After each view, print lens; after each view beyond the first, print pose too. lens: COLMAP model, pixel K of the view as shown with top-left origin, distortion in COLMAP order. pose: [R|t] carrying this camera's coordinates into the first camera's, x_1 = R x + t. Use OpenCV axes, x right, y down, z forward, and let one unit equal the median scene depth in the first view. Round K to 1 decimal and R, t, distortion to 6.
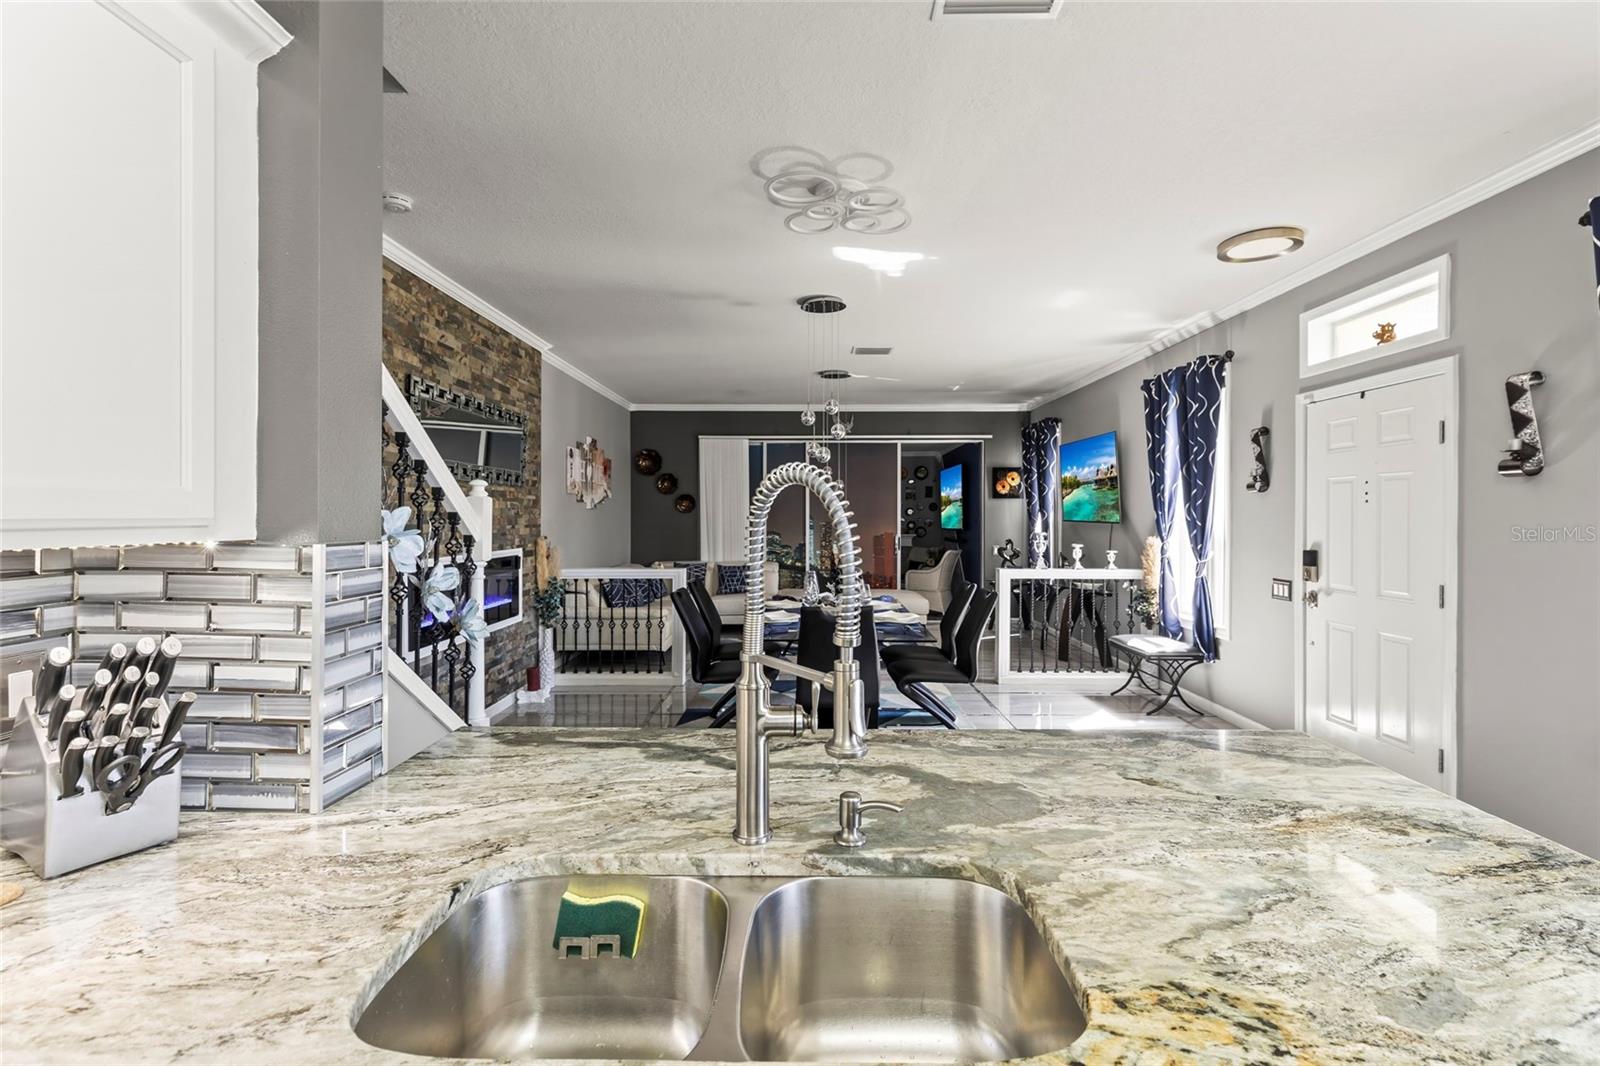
lens RADIAL K [[732.5, 0, 805.0], [0, 732.5, 517.1], [0, 0, 1]] dist [0.002719, 0.000521]
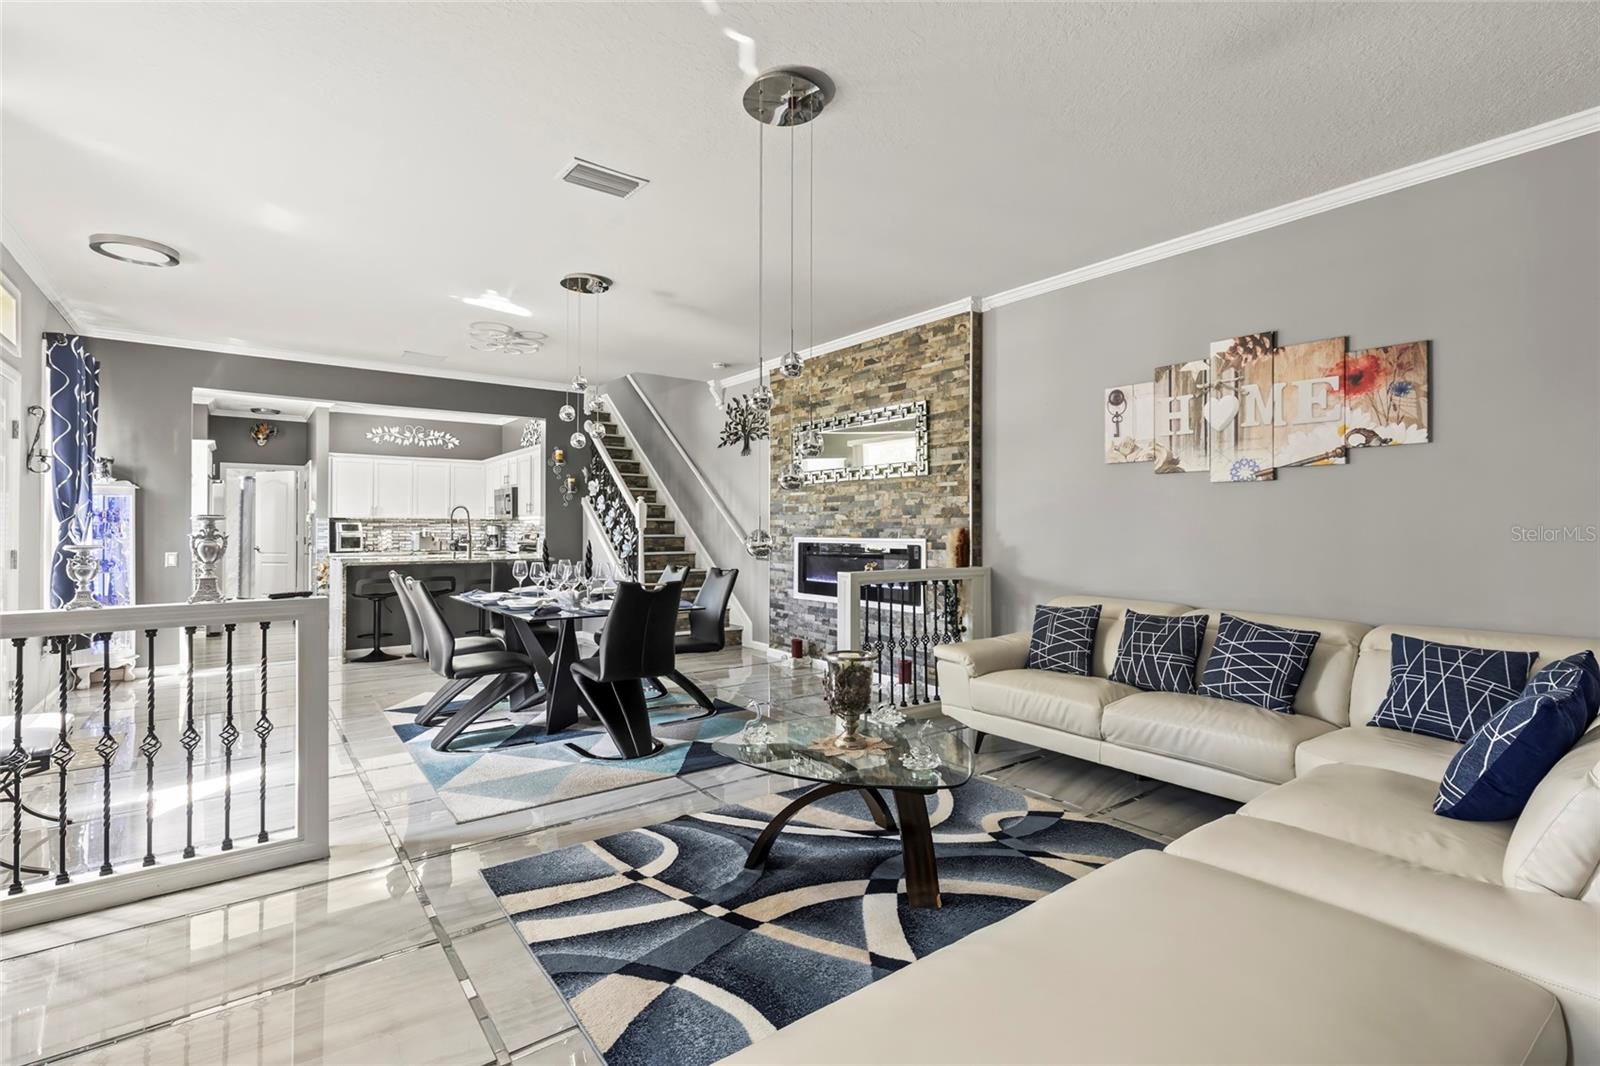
lens RADIAL K [[732.5, 0, 805.0], [0, 732.5, 517.1], [0, 0, 1]] dist [0.002719, 0.000521]
pose [[-0.788932, -0.012037, -0.614362, 0.435084], [-0.003312, 0.999877, -0.015338, 0.038302], [0.614471, -0.010066, -0.788875, 2.191167]]
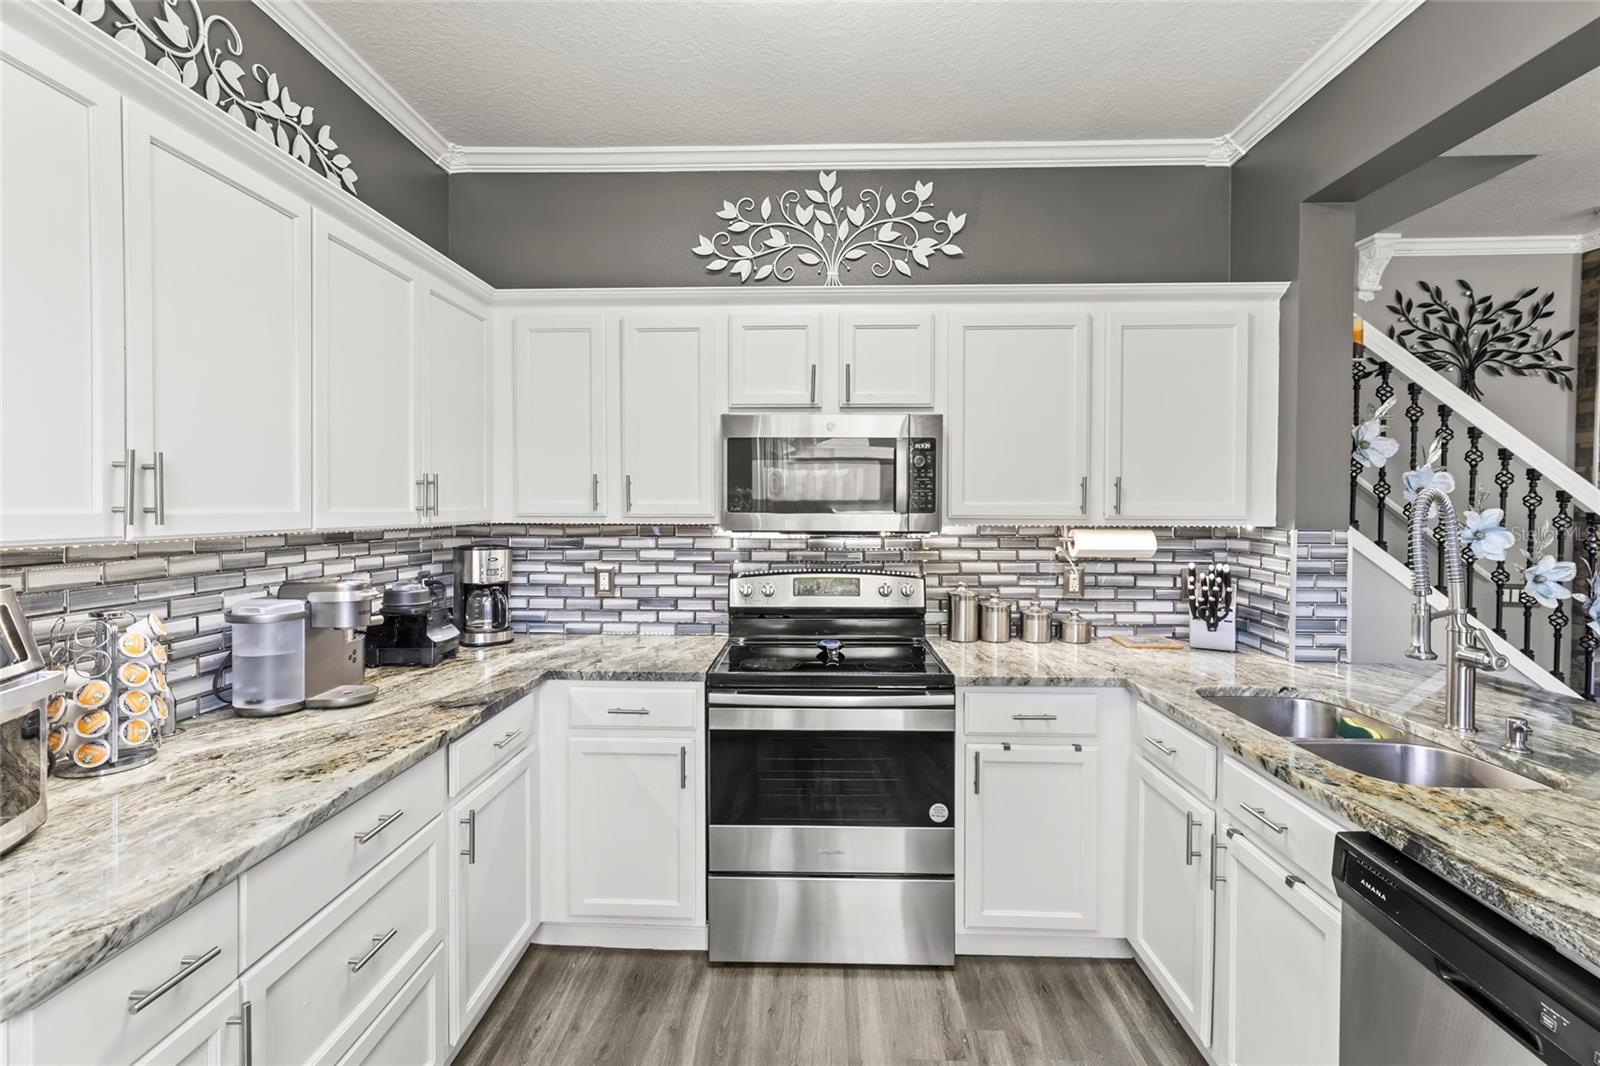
lens RADIAL K [[733.1, 0, 788.7], [0, 733.1, 513.9], [0, 0, 1]] dist [0.001786, 0.000682]
pose [[-0.031160, 0.009587, -0.999468, 0.386489], [-0.005974, 0.999934, 0.009777, -0.005102], [0.999497, 0.006275, -0.031101, -0.091350]]
